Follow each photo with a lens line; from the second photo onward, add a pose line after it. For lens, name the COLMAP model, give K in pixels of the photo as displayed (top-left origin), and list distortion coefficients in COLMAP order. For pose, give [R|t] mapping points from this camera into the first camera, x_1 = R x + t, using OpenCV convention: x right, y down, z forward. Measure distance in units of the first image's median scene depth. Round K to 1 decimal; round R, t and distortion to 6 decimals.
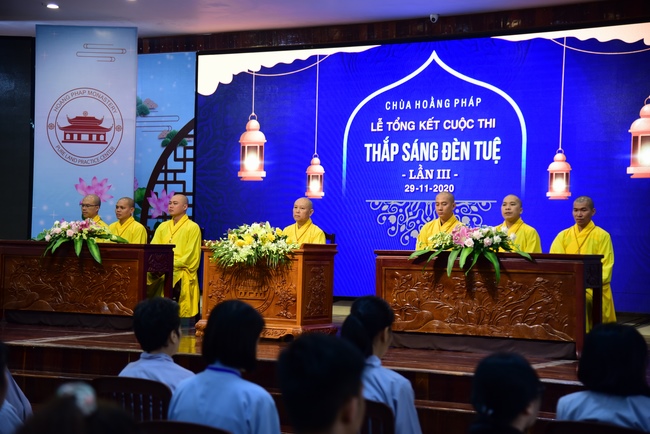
lens RADIAL K [[1285.2, 0, 323.7], [0, 1285.2, 233.0], [0, 0, 1]] dist [0.514733, 0.000000]
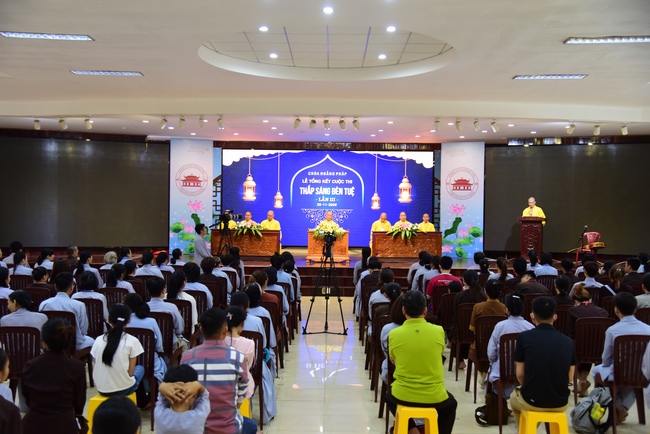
lens RADIAL K [[738.7, 0, 324.0], [0, 738.7, 218.9], [0, 0, 1]] dist [0.098572, 0.000000]
pose [[0.872905, -0.018502, 0.487540, -0.684662], [0.004726, 0.999554, 0.029471, -0.051046], [-0.487868, -0.023421, 0.872603, -0.352486]]
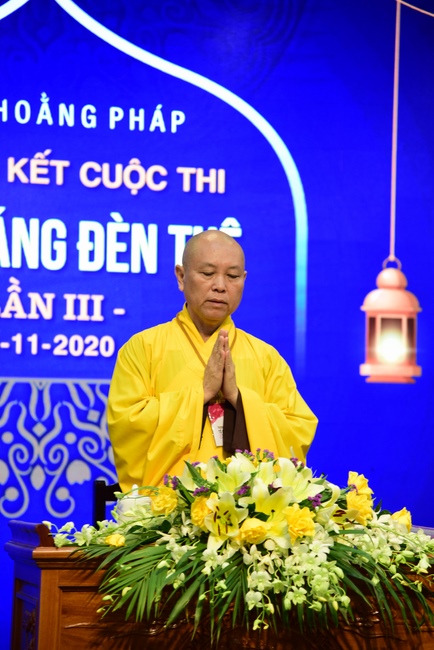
lens RADIAL K [[2095.3, 0, 216.7], [0, 2095.3, 328.9], [0, 0, 1]] dist [1.107627, 0.000000]
pose [[0.746995, 0.034053, 0.663957, -0.277144], [-0.000062, 0.998691, -0.051151, -0.008887], [-0.664830, 0.038168, 0.746019, 0.528954]]
